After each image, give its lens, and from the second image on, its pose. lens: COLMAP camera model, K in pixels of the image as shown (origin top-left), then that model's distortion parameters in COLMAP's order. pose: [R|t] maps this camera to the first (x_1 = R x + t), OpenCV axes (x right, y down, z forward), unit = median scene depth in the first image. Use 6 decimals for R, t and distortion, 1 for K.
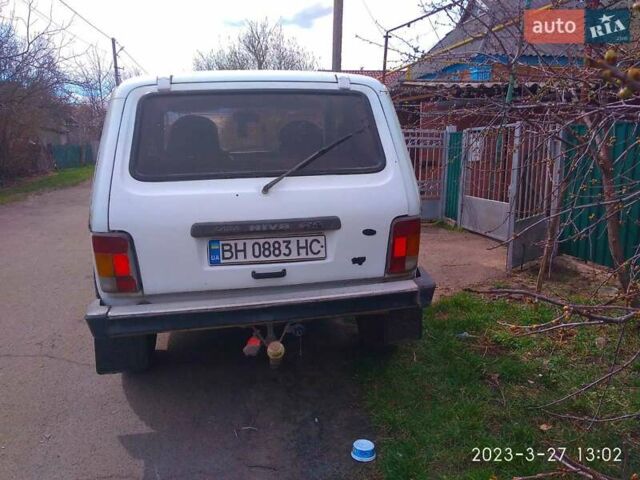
lens RADIAL K [[499.7, 0, 321.2], [0, 499.7, 239.8], [0, 0, 1]] dist [0.034828, -0.007199]
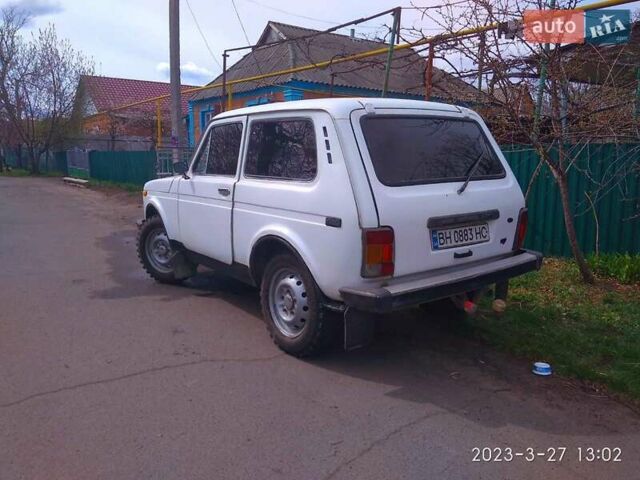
lens RADIAL K [[499.7, 0, 320.5], [0, 499.7, 238.6], [0, 0, 1]] dist [0.034828, -0.007199]
pose [[0.896694, -0.059140, 0.438682, -1.029366], [0.072230, 0.997301, -0.013192, 0.017002], [-0.436718, 0.043515, 0.898545, -0.038669]]
